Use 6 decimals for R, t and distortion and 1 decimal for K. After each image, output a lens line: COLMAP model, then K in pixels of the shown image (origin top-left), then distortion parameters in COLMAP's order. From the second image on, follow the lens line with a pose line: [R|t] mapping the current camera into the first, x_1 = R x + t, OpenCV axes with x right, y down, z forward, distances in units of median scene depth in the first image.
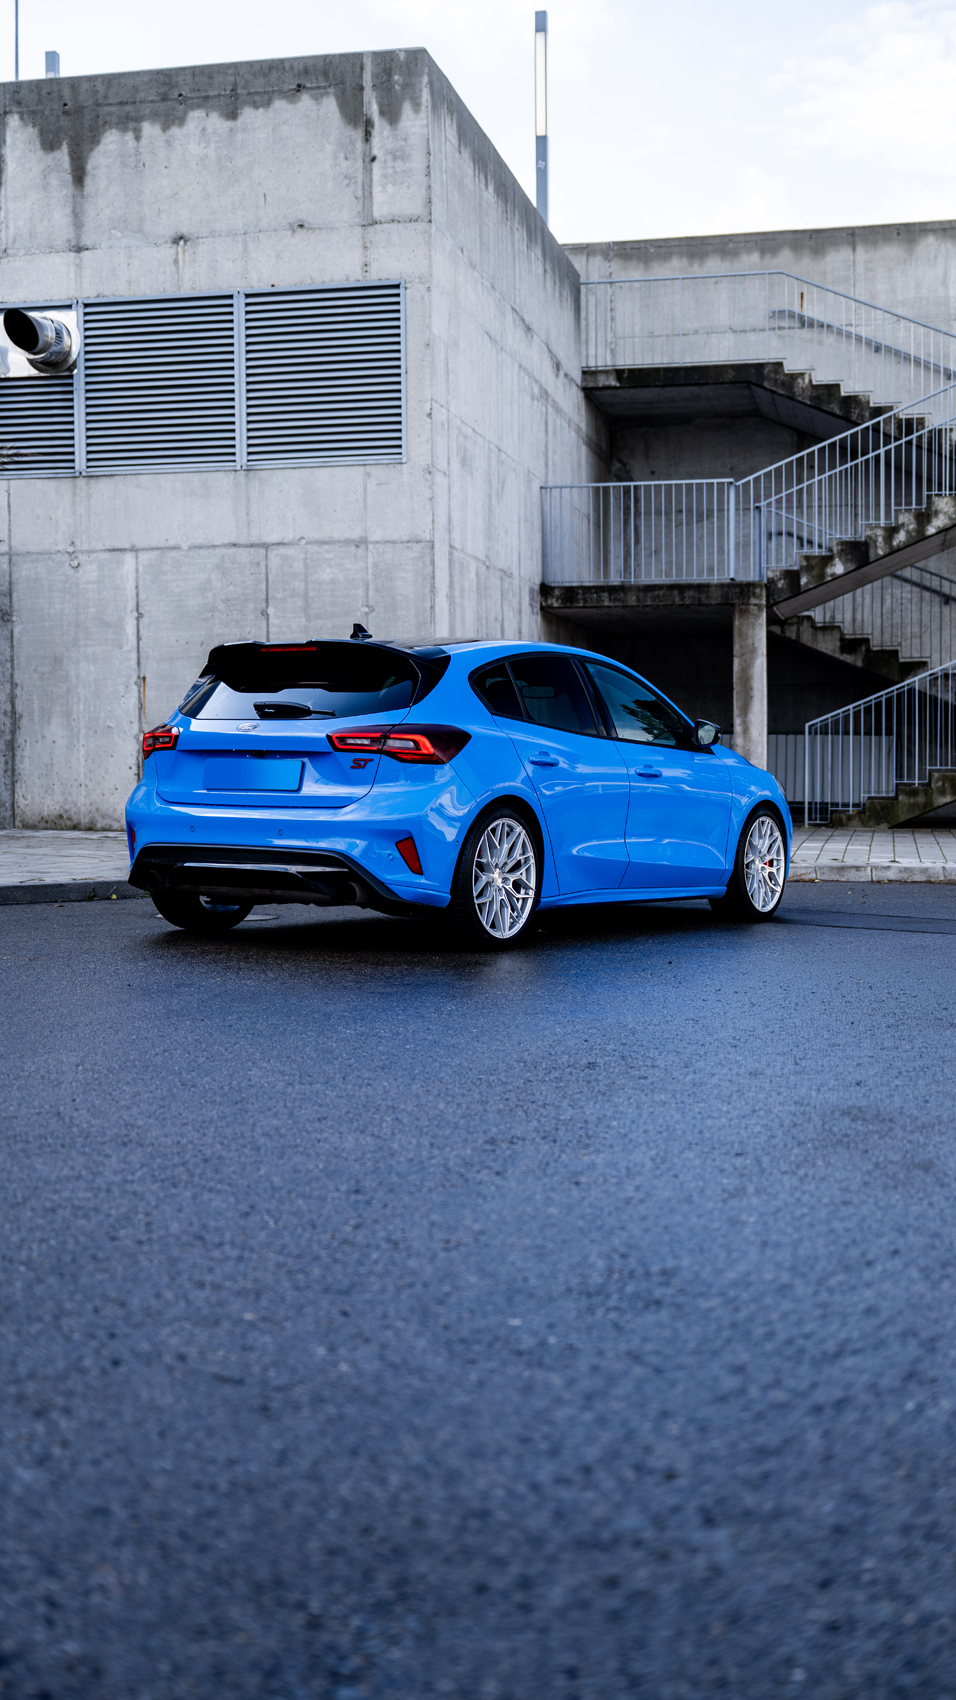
lens RADIAL K [[2008.5, 0, 472.0], [0, 2008.5, 853.4], [0, 0, 1]] dist [-0.000372, 0.025668]
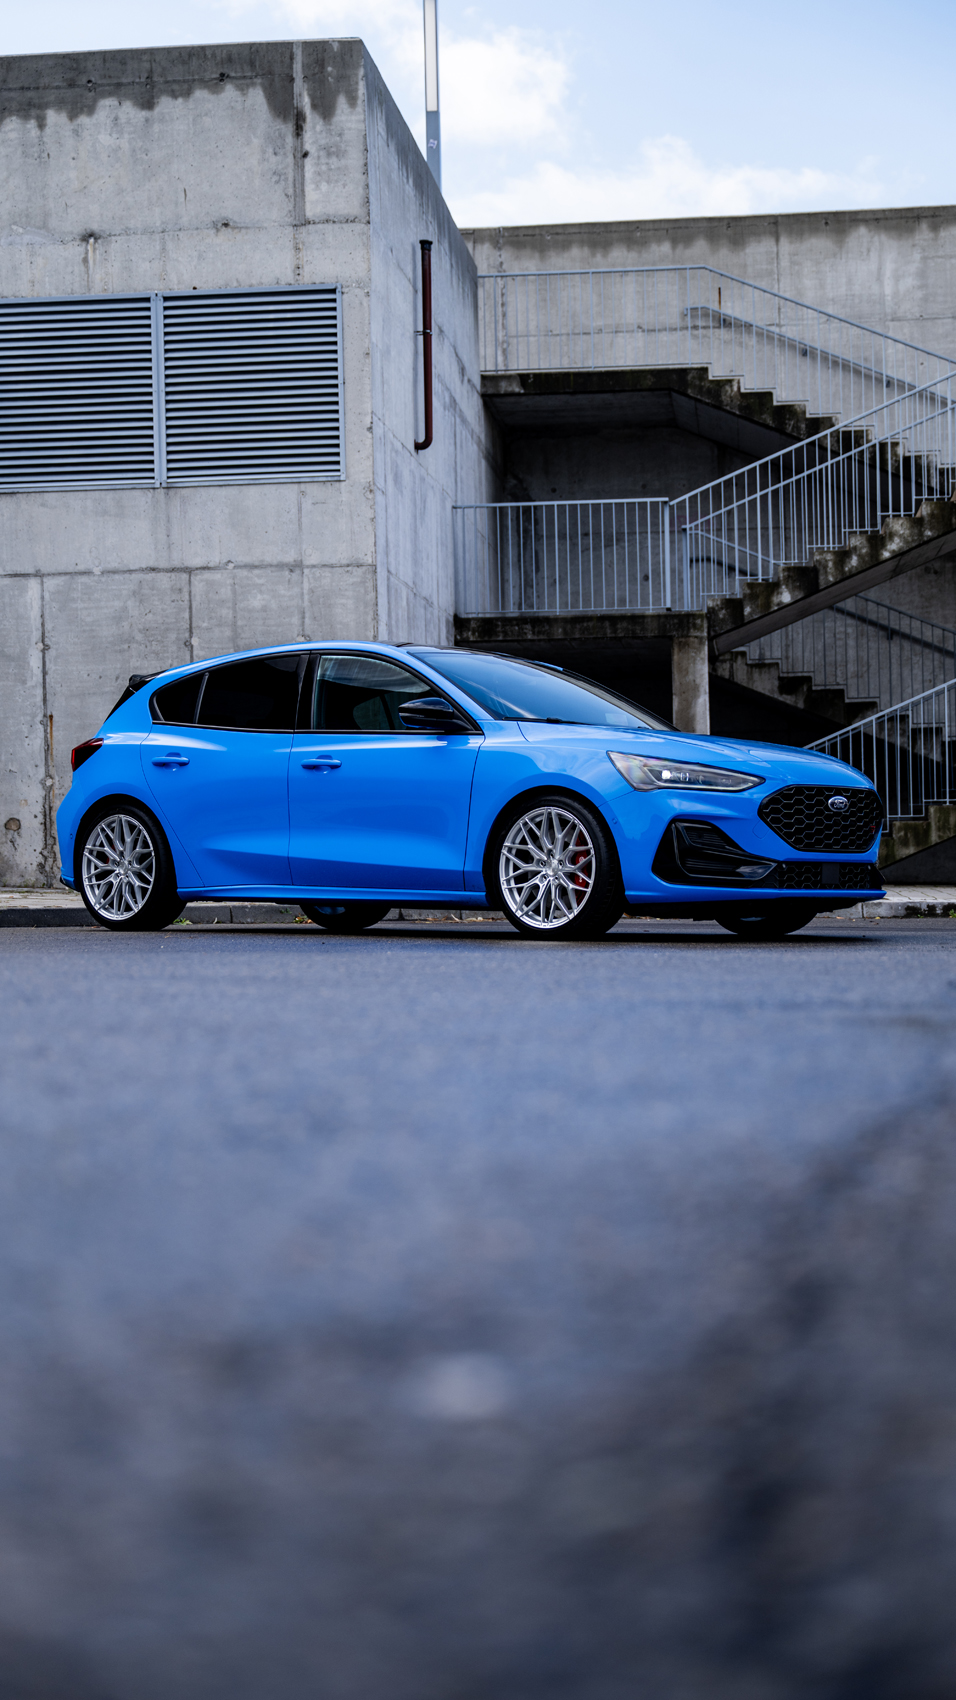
lens RADIAL K [[2656.9, 0, 489.7], [0, 2656.9, 851.3], [0, 0, 1]] dist [0.012813, -0.016200]
pose [[0.994252, -0.012246, 0.106358, -0.094945], [0.017693, 0.998571, -0.050426, 0.036567], [-0.105589, 0.052018, 0.993048, -0.200528]]
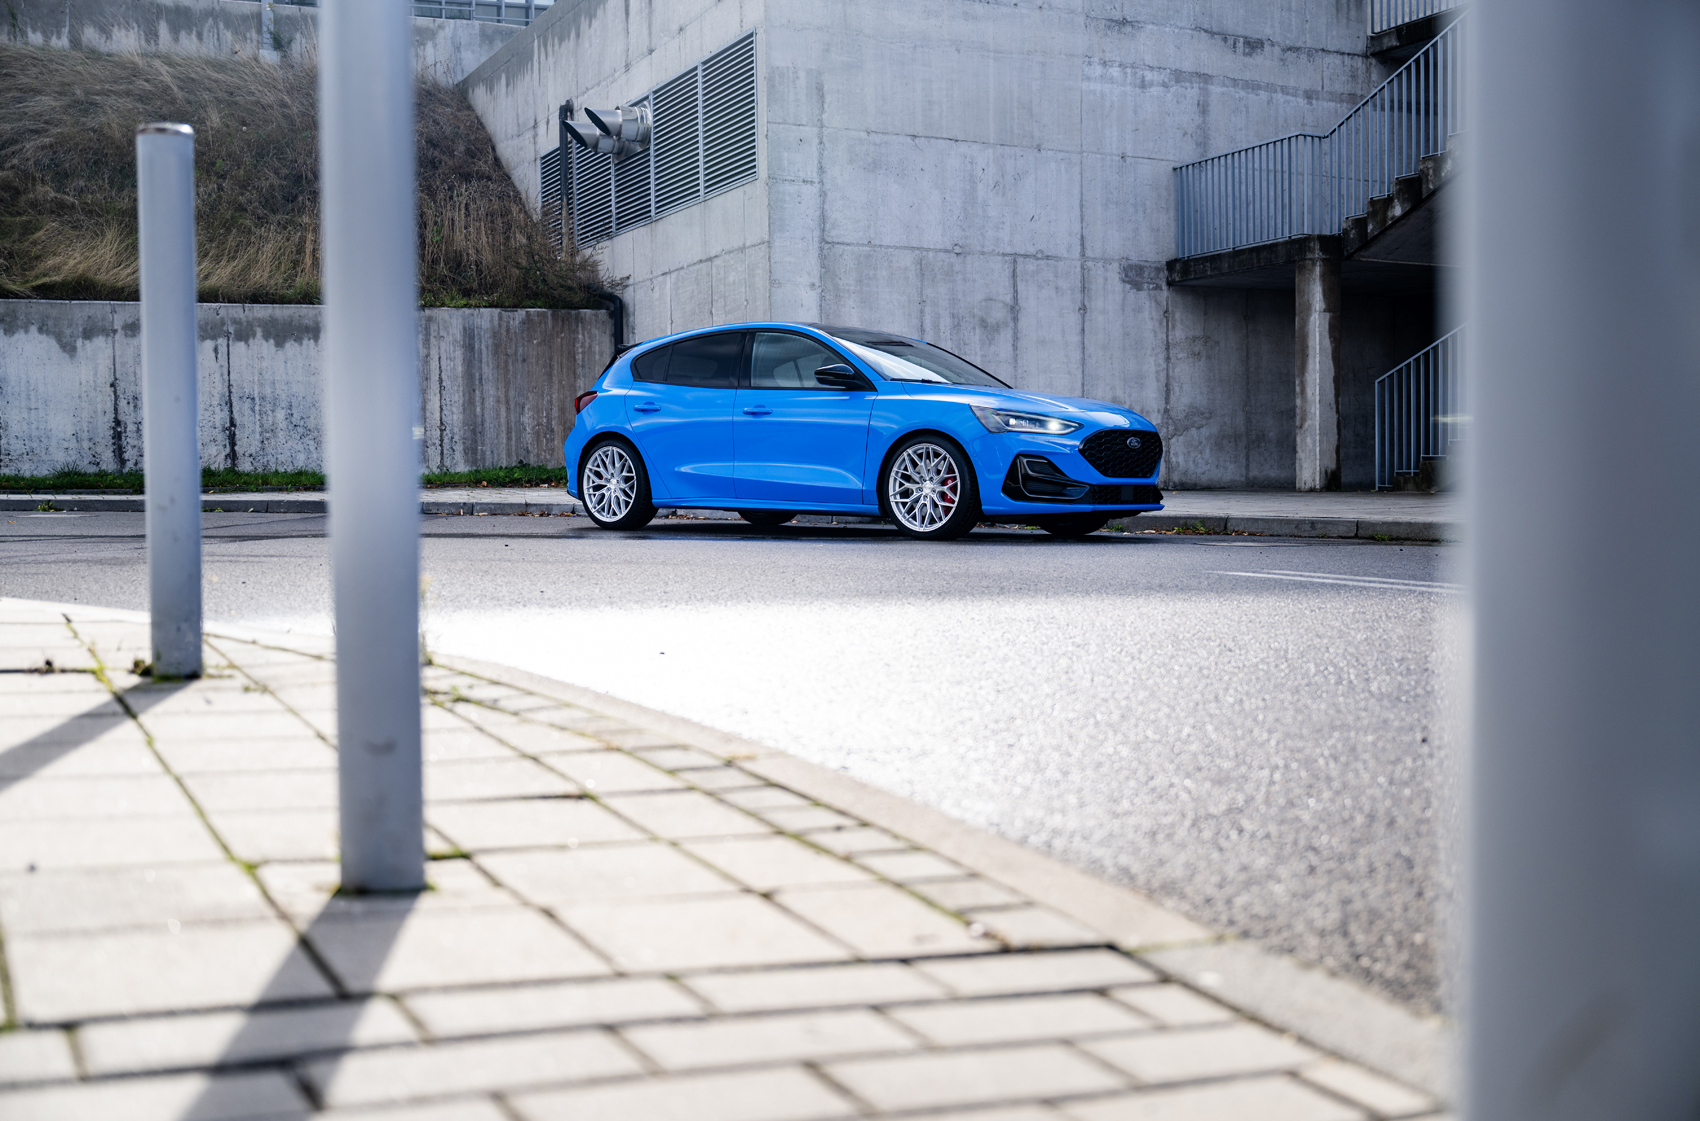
lens RADIAL K [[1704.4, 0, 850.0], [0, 1704.4, 560.5], [0, 0, 1]] dist [-0.006059, 0.023695]
pose [[0.636806, 0.030852, -0.770406, 0.770694], [-0.027888, 0.999467, 0.016972, 0.015548], [0.770519, 0.010677, 0.637327, 0.378253]]
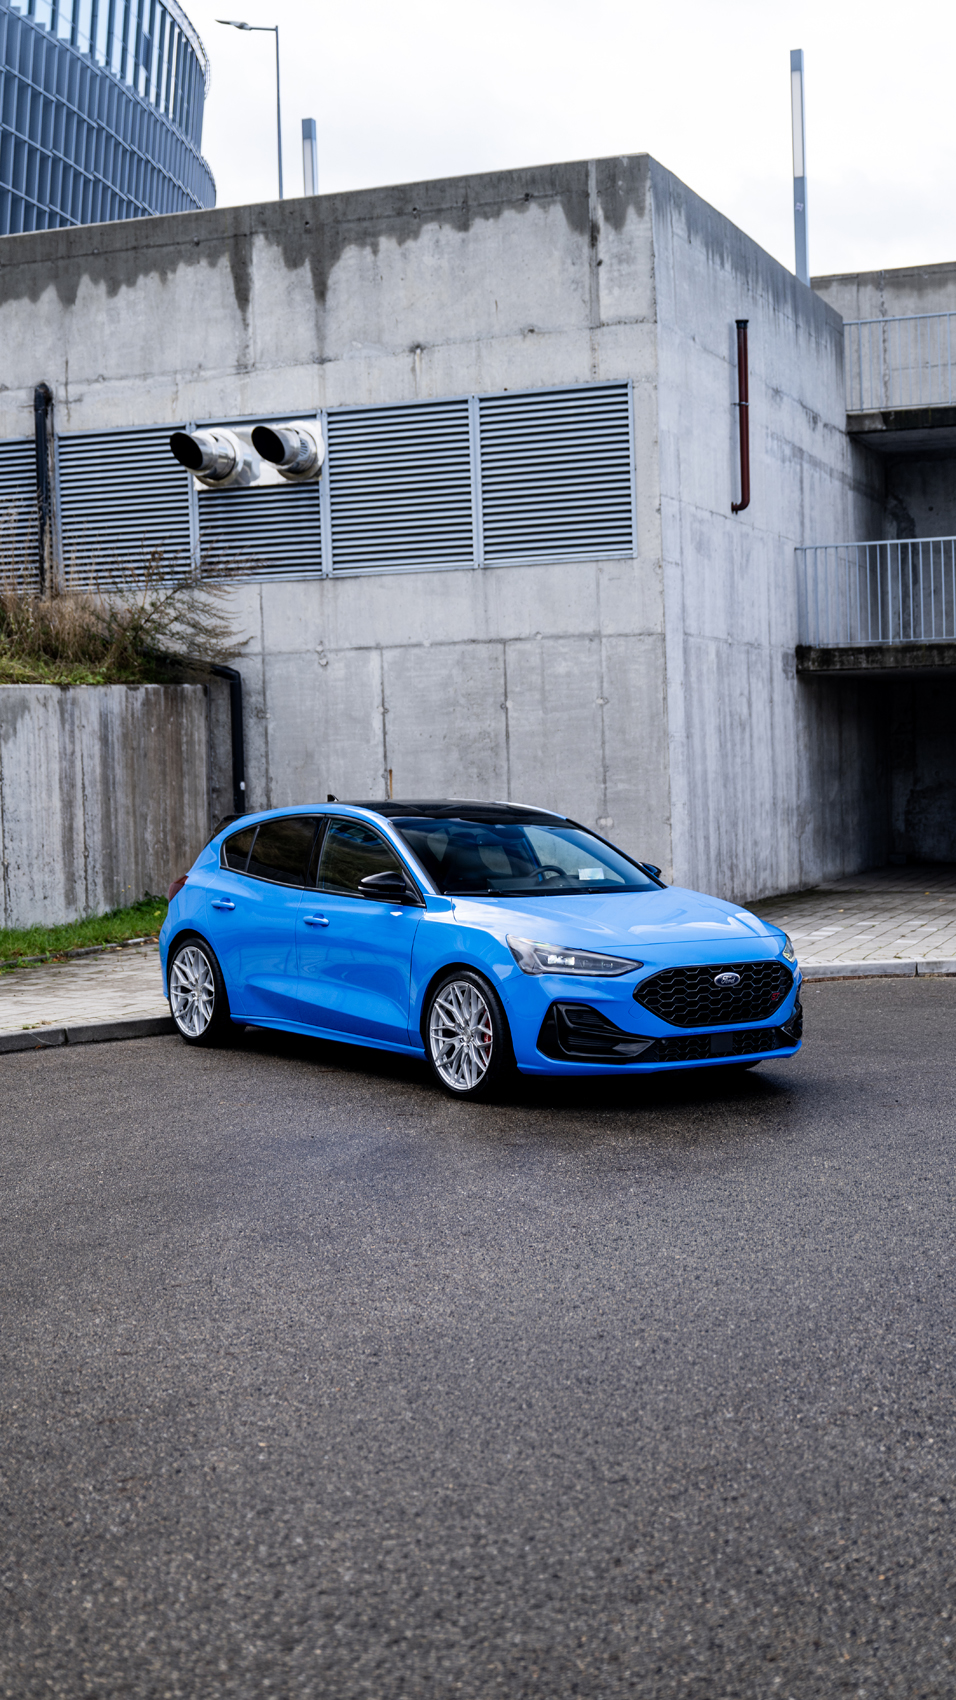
lens RADIAL K [[2232.4, 0, 473.6], [0, 2232.4, 858.3], [0, 0, 1]] dist [0.006181, 0.025909]
pose [[0.987872, -0.016748, -0.154363, 0.055930], [0.016954, 0.999856, 0.000019, -0.041360], [0.154341, -0.002636, 0.988014, -0.131463]]
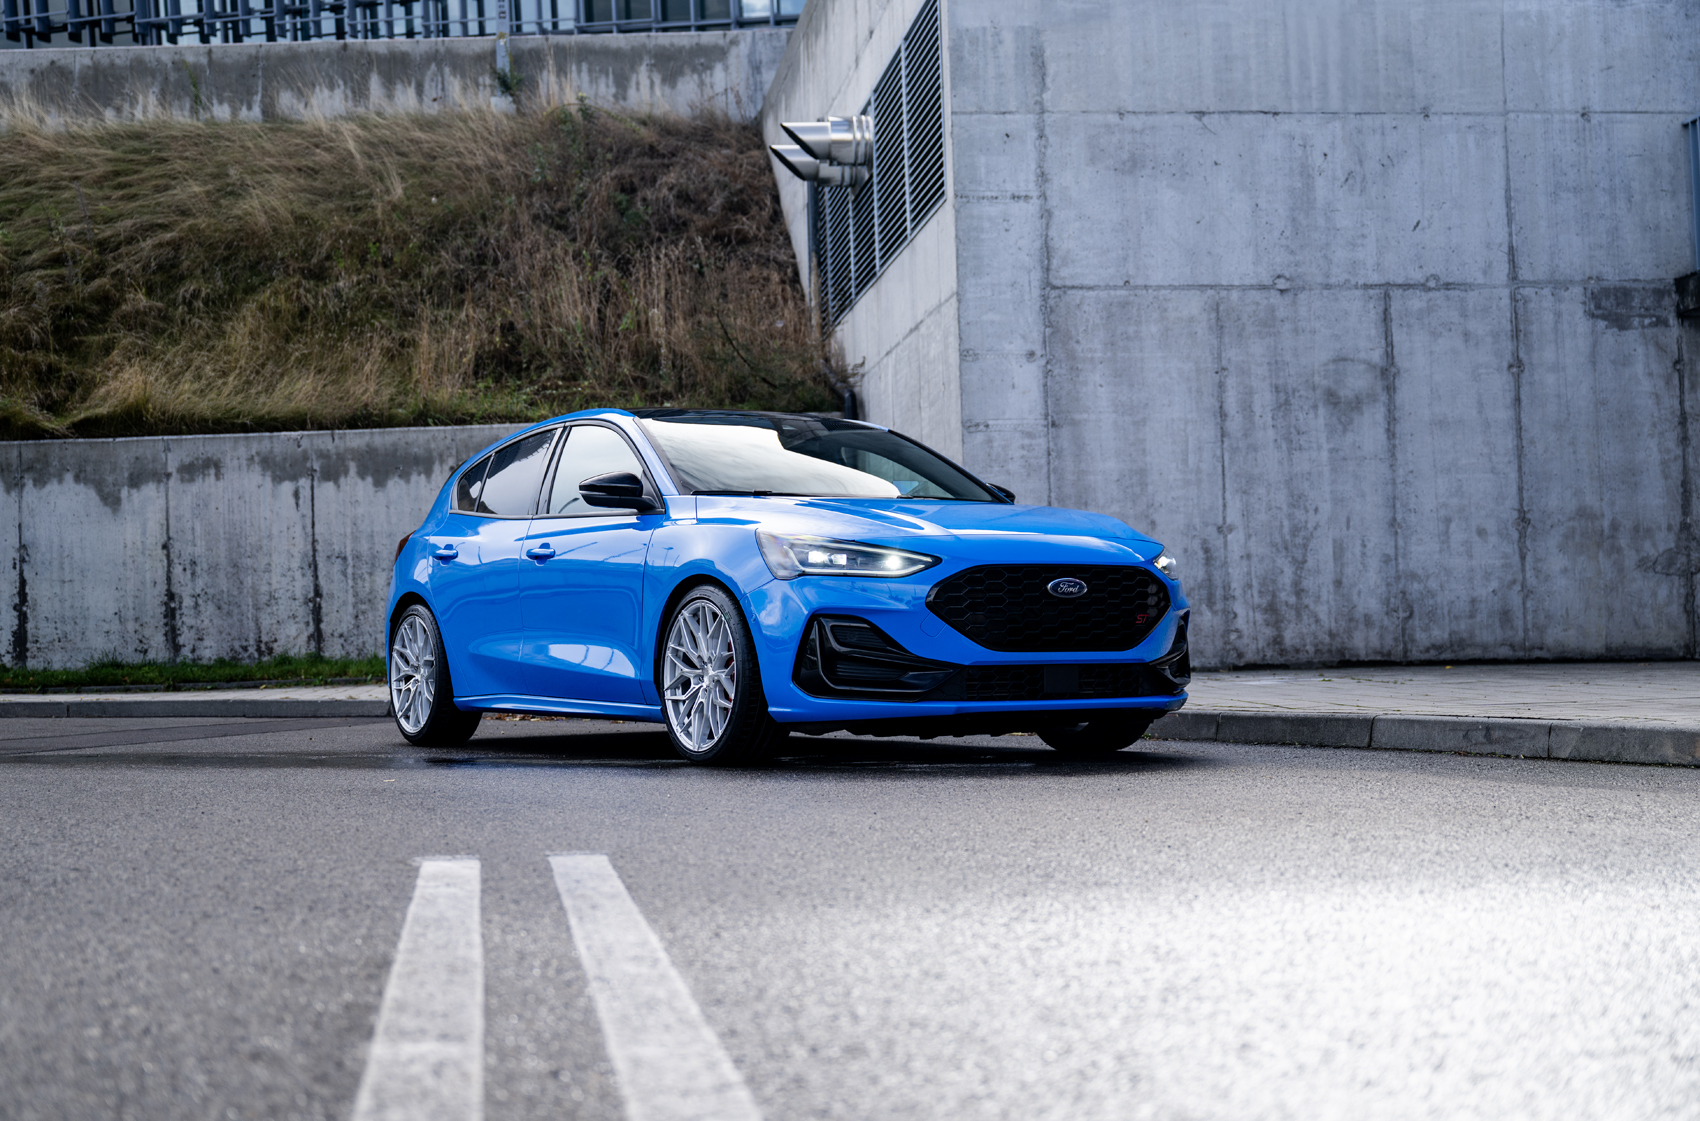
lens RADIAL K [[2312.2, 0, 806.6], [0, 2312.2, 581.3], [0, 0, 1]] dist [-0.000053, 0.023372]
pose [[0.324375, -0.044048, -0.944902, 0.778065], [-0.017472, 0.998466, -0.052543, 0.005169], [0.945767, 0.033553, 0.323108, 0.634193]]
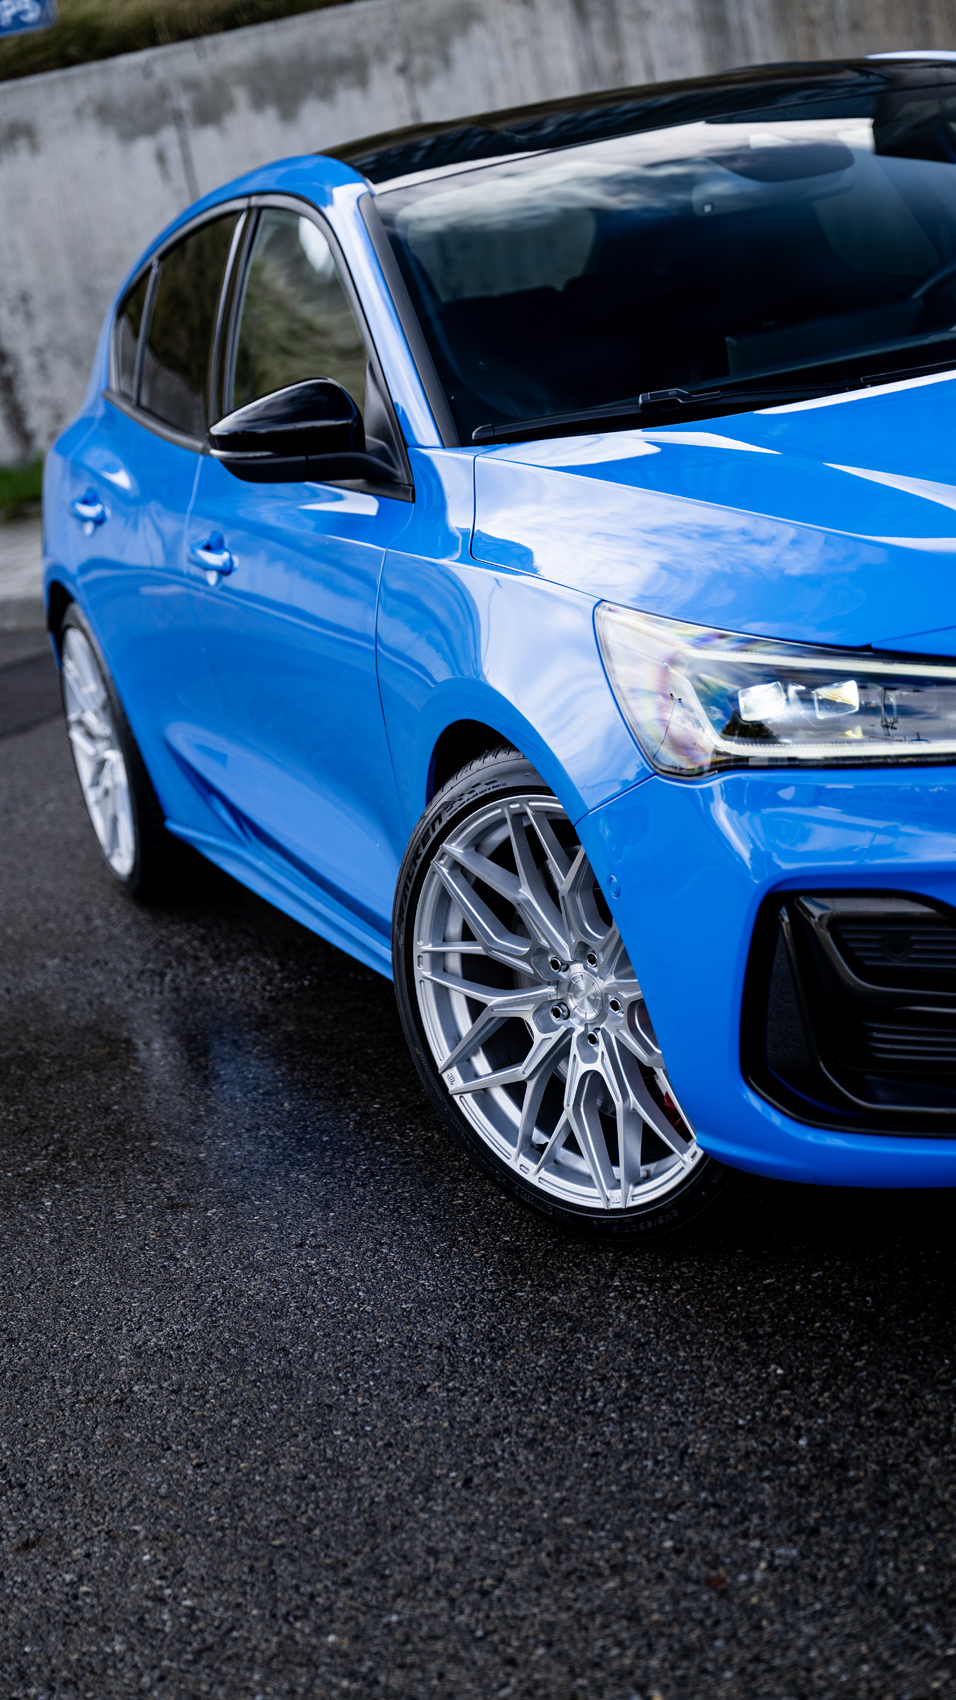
lens RADIAL K [[3046.8, 0, 478.0], [0, 3046.8, 850.0], [0, 0, 1]] dist [0.014086, -0.169047]
pose [[0.108999, 0.177698, -0.978030, 0.570172], [0.140342, 0.971286, 0.192114, -0.051135], [0.984085, -0.158199, 0.080931, 0.744914]]
